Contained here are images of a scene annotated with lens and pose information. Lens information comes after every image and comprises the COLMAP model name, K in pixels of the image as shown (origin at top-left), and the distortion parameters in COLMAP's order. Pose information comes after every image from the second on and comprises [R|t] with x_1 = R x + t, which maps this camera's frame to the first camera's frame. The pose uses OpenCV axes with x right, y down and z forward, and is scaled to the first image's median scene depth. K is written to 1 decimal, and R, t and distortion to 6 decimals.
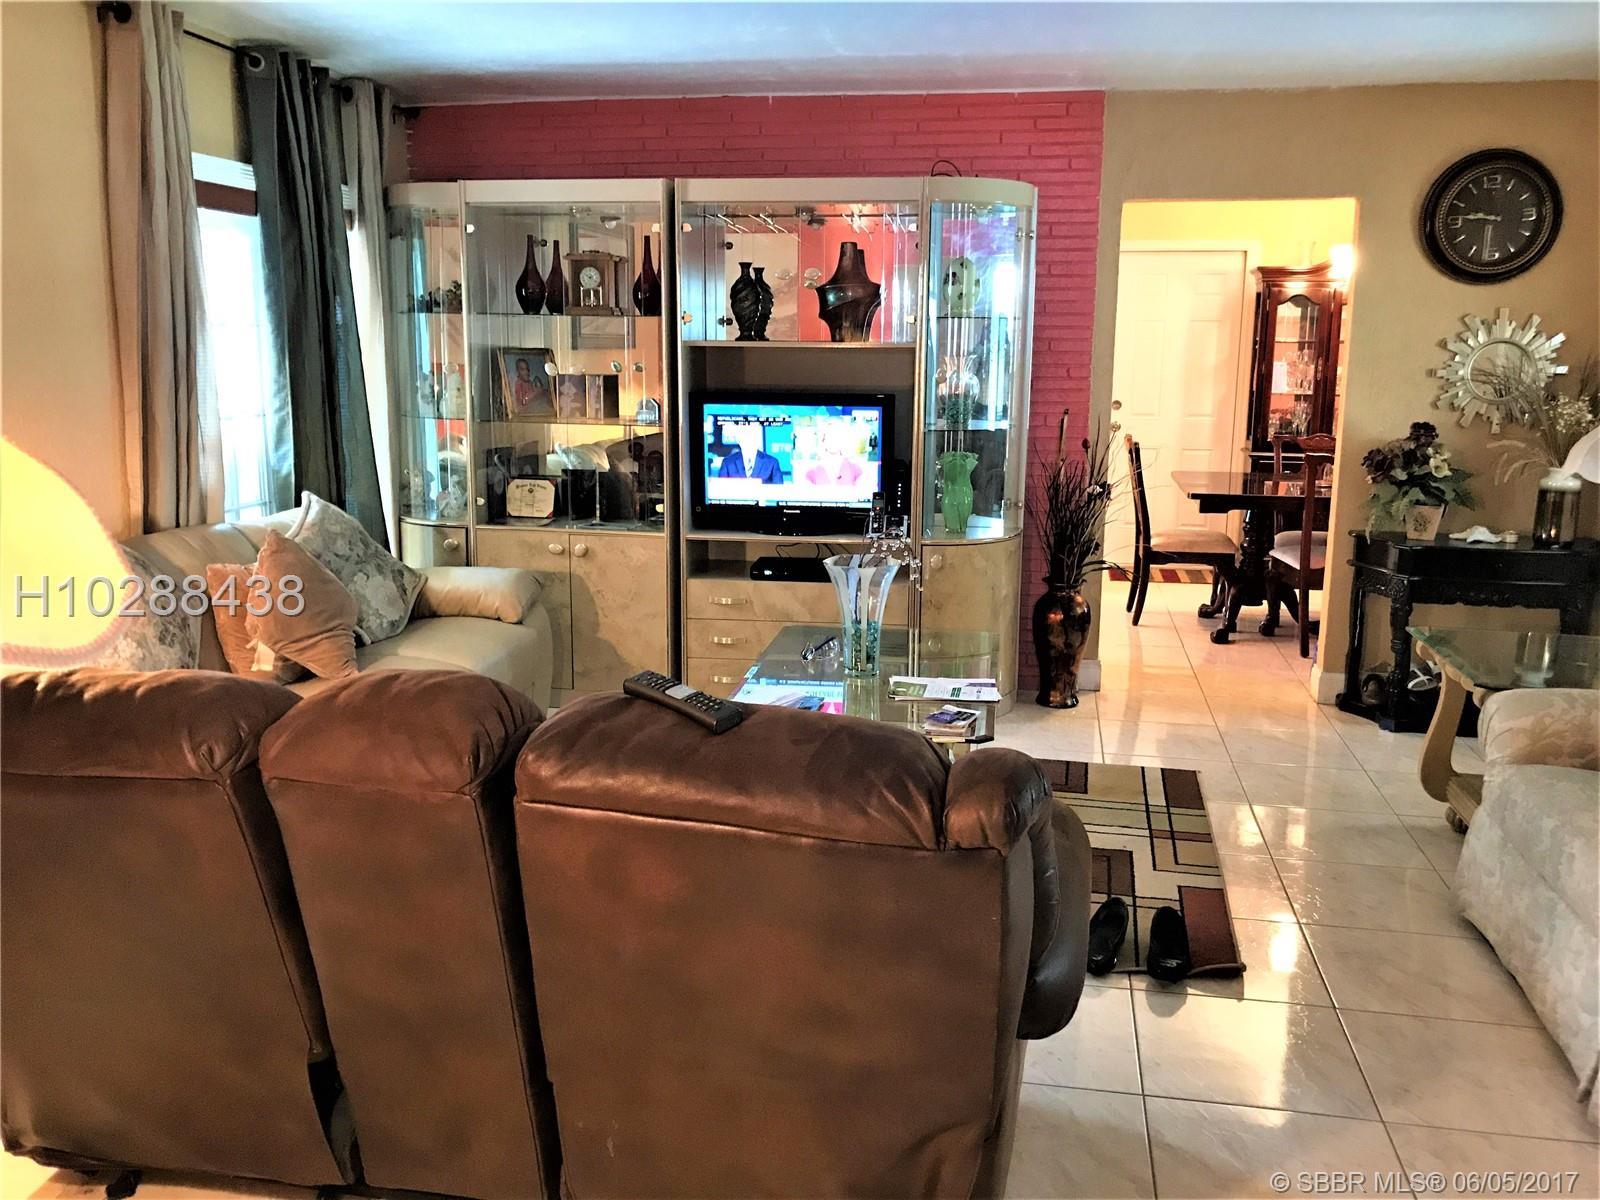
lens RADIAL K [[1336.8, 0, 800.0], [0, 1336.8, 600.0], [0, 0, 1]] dist [0.039934, -0.068816]
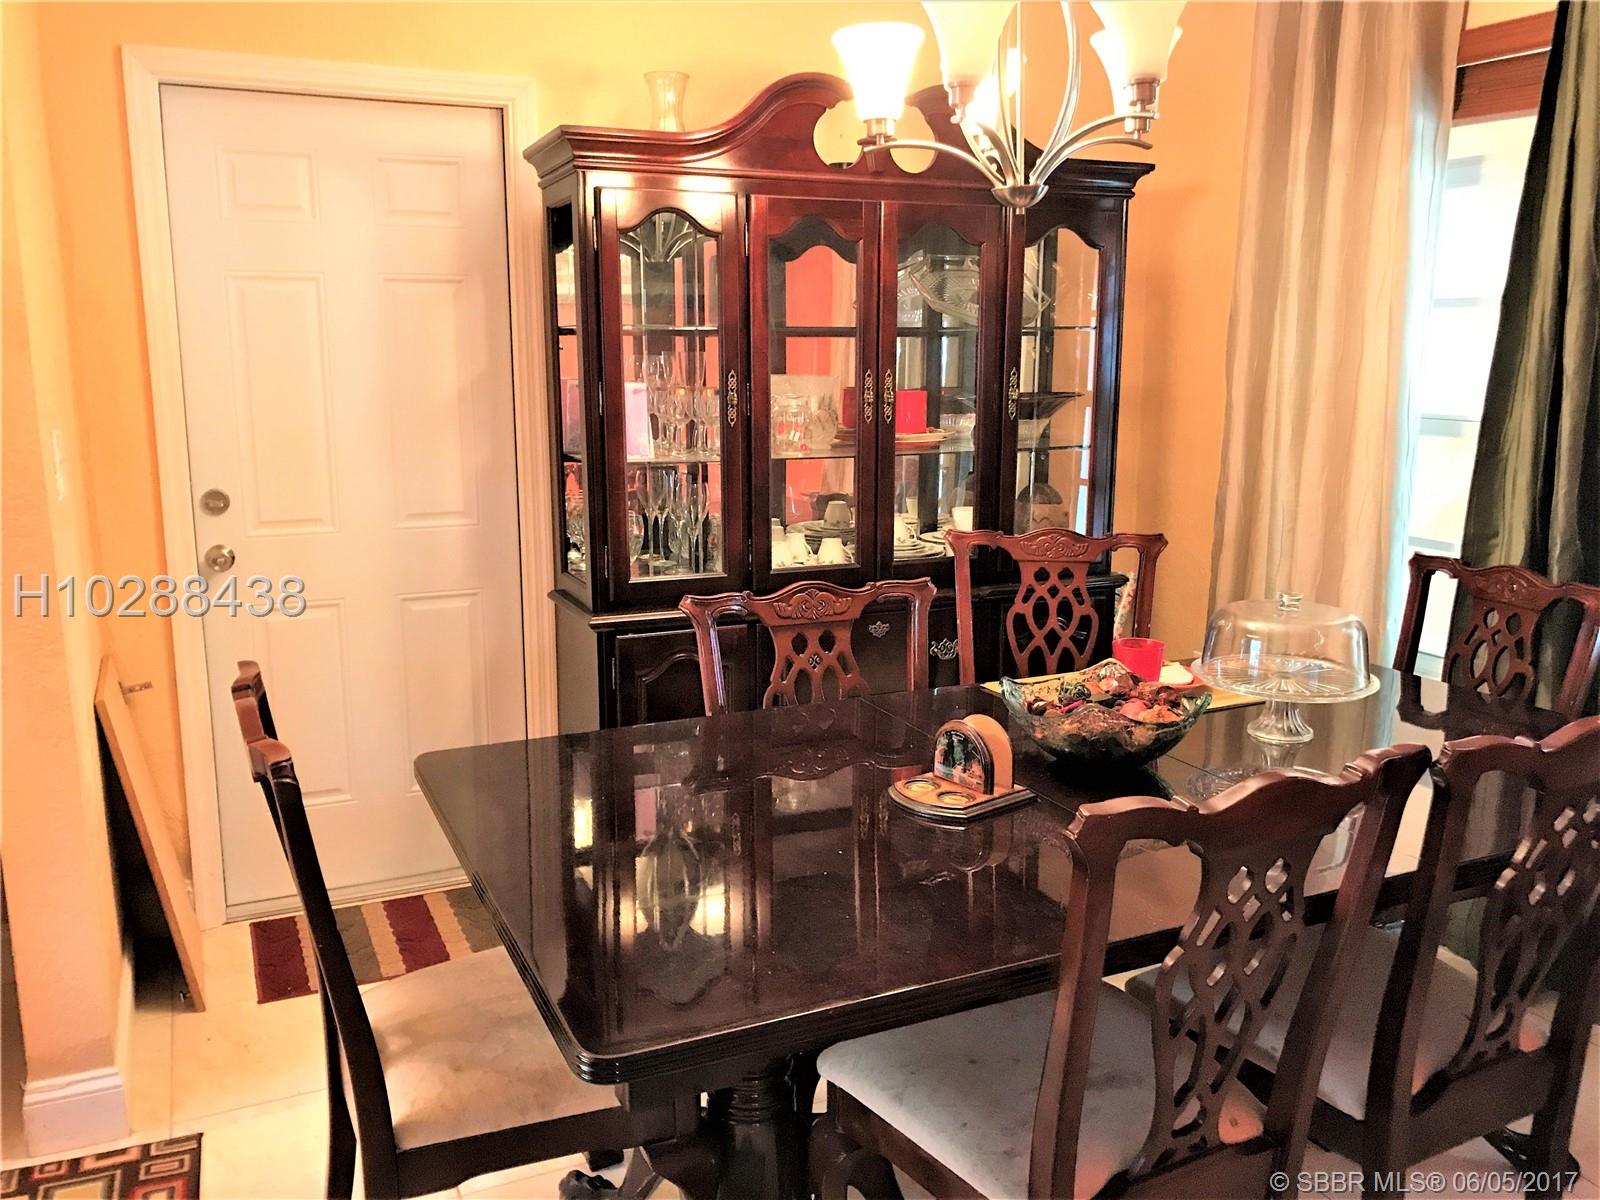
lens RADIAL K [[1336.8, 0, 800.0], [0, 1336.8, 600.0], [0, 0, 1]] dist [0.039934, -0.068816]
pose [[0.817291, -0.112357, 0.565164, 0.159076], [0.116595, 0.992763, 0.028756, -0.113008], [-0.564305, 0.042394, 0.824477, 0.615930]]
